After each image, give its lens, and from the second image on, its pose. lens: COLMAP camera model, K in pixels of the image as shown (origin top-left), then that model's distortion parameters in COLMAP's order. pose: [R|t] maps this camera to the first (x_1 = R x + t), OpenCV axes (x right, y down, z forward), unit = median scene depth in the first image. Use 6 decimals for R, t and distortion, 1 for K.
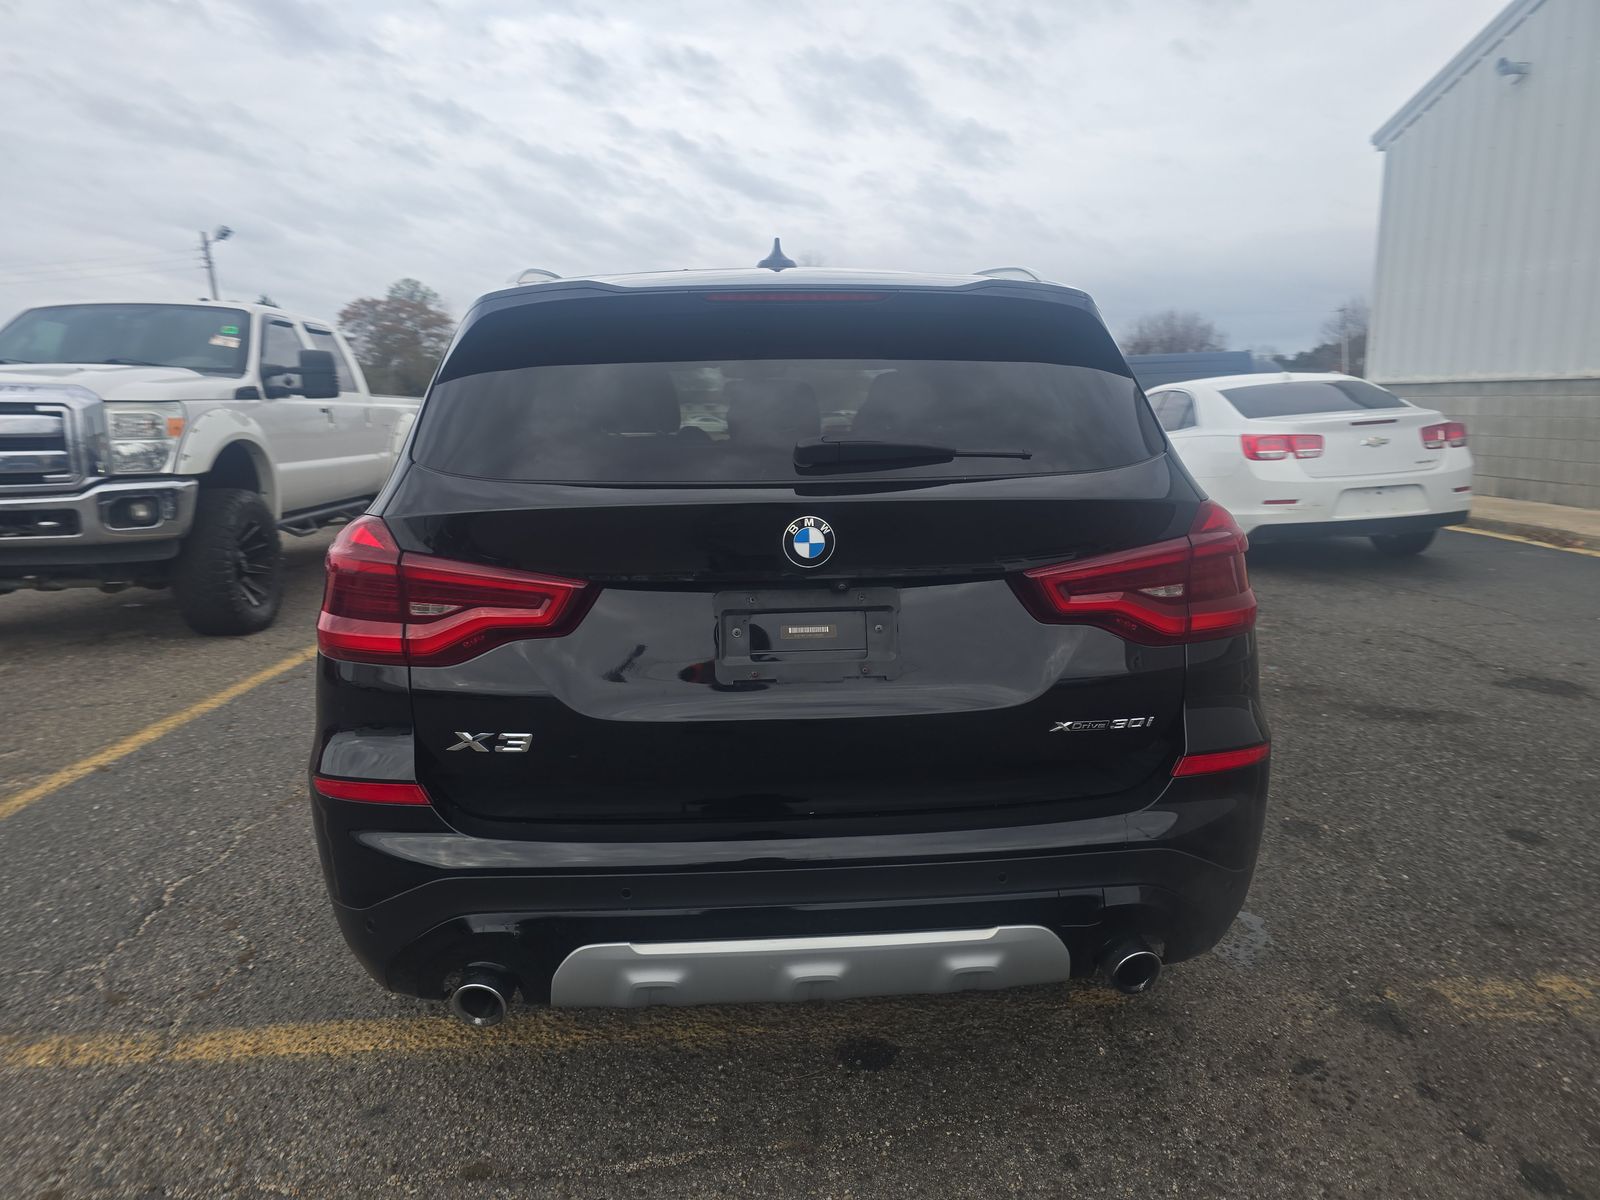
lens RADIAL K [[1053.9, 0, 797.0], [0, 1053.9, 595.3], [0, 0, 1]] dist [0.020222, -0.019857]
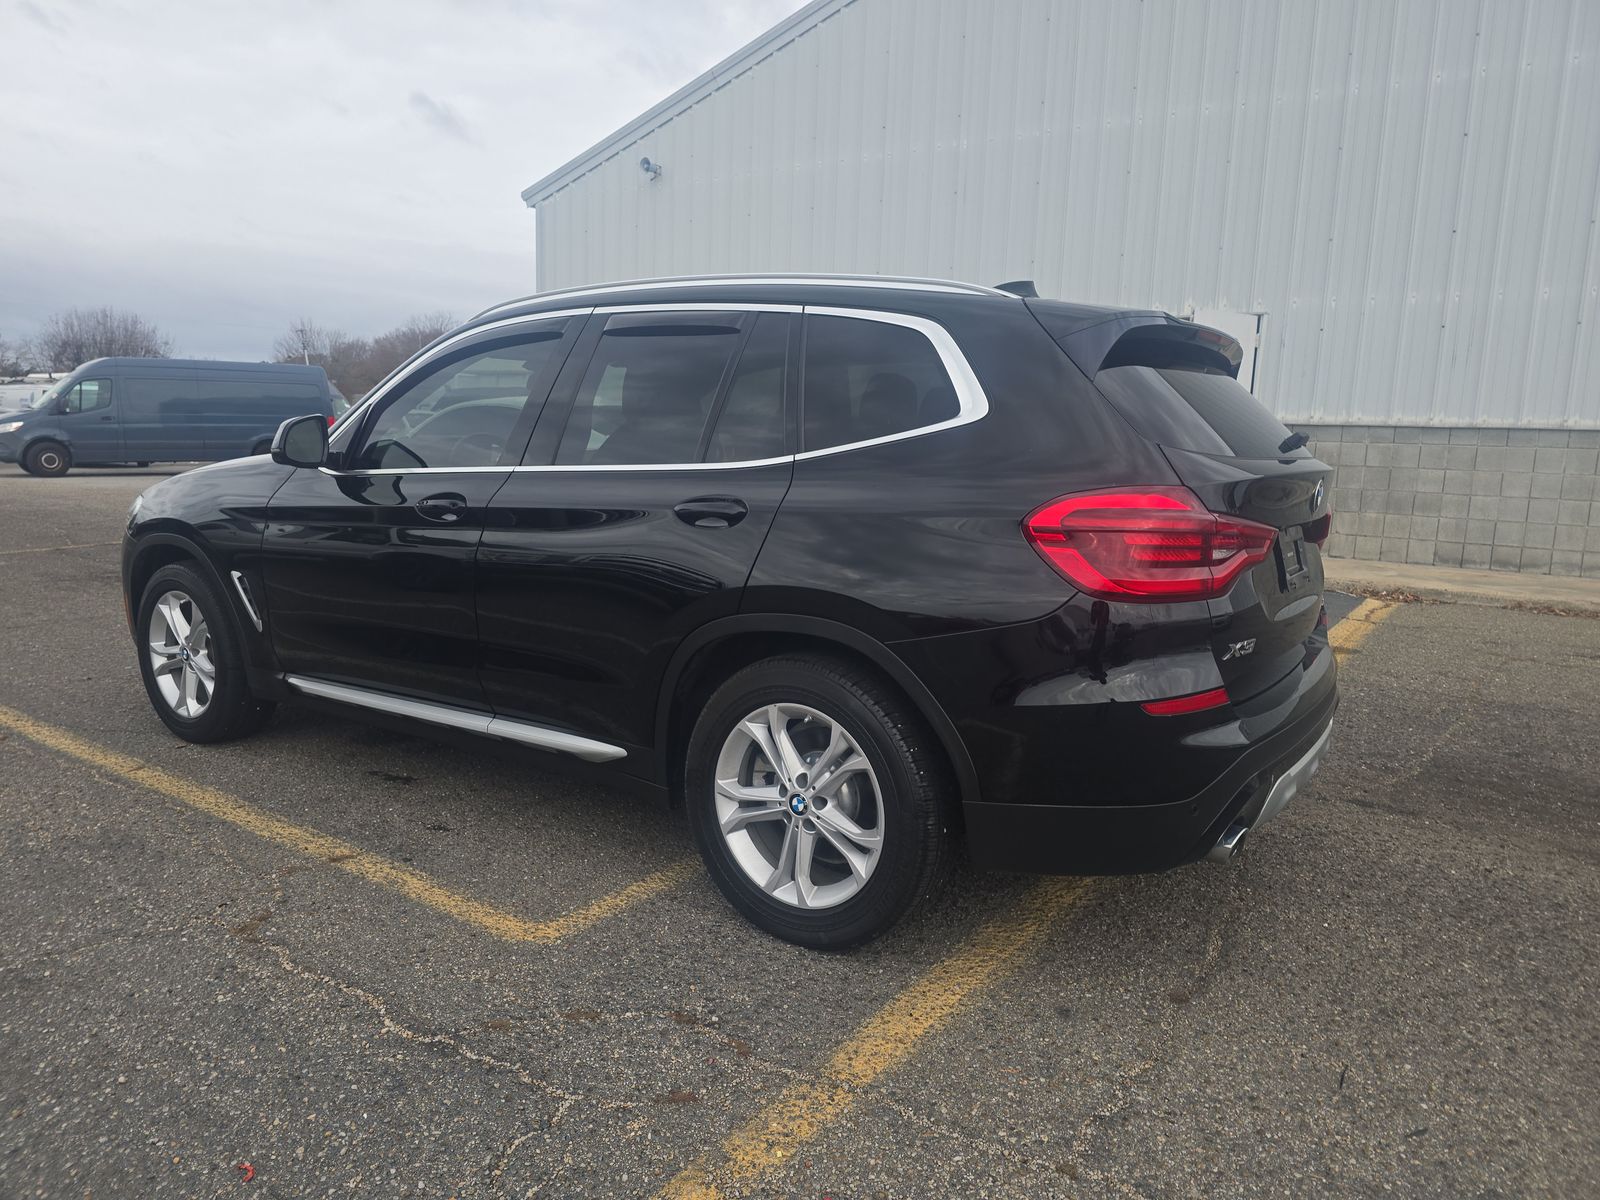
lens RADIAL K [[1053.9, 0, 796.0], [0, 1053.9, 604.2], [0, 0, 1]] dist [0.020222, -0.019857]
pose [[0.628029, -0.089053, 0.773078, -1.261614], [0.095999, 0.994708, 0.036597, -0.017439], [-0.772246, 0.051231, 0.633255, 0.426544]]
